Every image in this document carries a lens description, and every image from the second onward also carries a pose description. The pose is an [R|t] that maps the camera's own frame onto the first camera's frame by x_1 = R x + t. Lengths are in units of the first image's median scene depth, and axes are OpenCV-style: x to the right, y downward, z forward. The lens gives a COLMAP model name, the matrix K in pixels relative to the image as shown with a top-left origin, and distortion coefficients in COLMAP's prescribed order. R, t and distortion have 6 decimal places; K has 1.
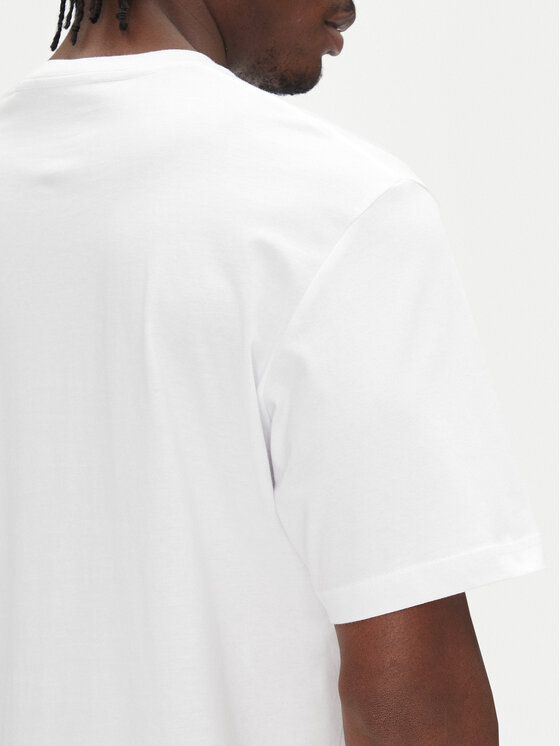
lens RADIAL K [[1174.2, 0, 280.7], [0, 1174.2, 369.0], [0, 0, 1]] dist [0.212061, 0.000000]
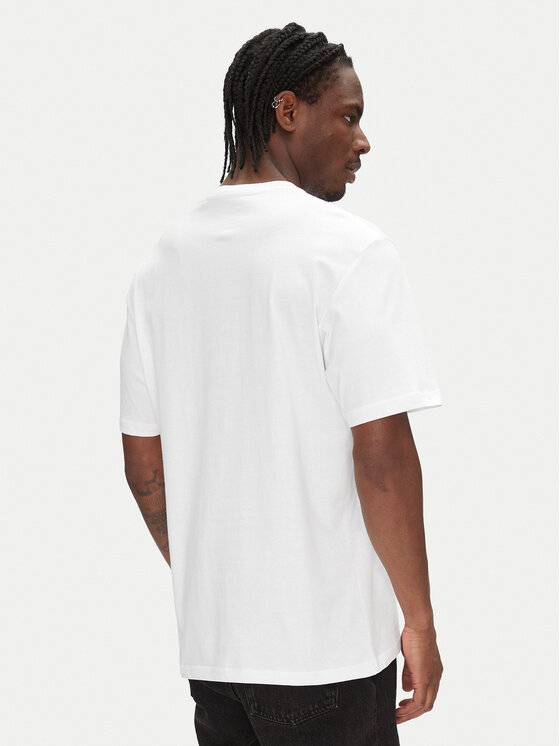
lens RADIAL K [[1174.2, 0, 280.0], [0, 1174.2, 376.8], [0, 0, 1]] dist [0.212061, 0.000000]
pose [[0.999961, 0.007006, -0.005374, -0.081064], [-0.007379, 0.997319, -0.072809, 0.281866], [0.004850, 0.072846, 0.997331, -1.285865]]
